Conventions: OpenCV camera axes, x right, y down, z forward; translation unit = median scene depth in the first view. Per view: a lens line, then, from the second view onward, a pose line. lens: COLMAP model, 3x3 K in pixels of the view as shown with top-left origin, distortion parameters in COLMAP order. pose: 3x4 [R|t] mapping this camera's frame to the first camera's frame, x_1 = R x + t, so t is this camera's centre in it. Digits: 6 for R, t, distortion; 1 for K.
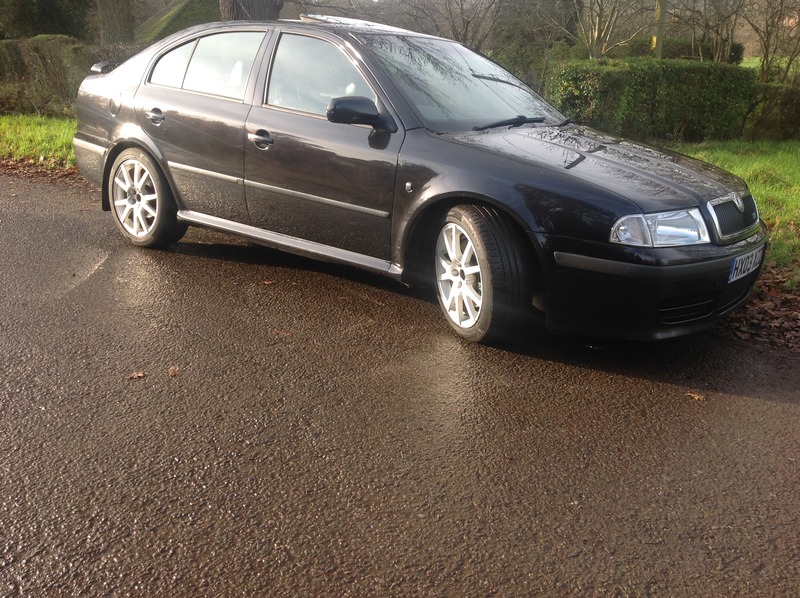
lens RADIAL K [[823.1, 0, 401.3], [0, 823.1, 320.9], [0, 0, 1]] dist [0.164079, -0.366647]
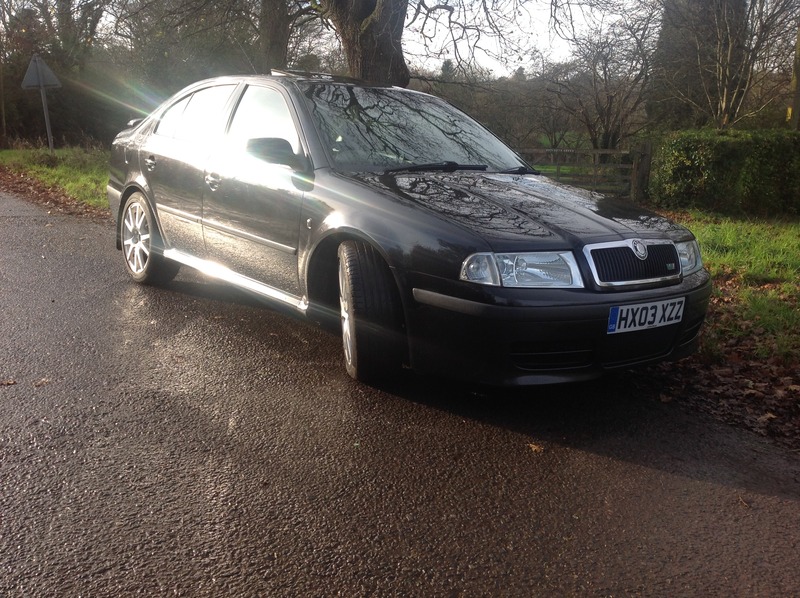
lens RADIAL K [[823.1, 0, 401.3], [0, 823.1, 320.9], [0, 0, 1]] dist [0.164079, -0.366647]
pose [[0.972593, 0.053049, -0.226382, 0.263391], [-0.073832, 0.993698, -0.084345, 0.025377], [0.220481, 0.098747, 0.970380, 0.037408]]
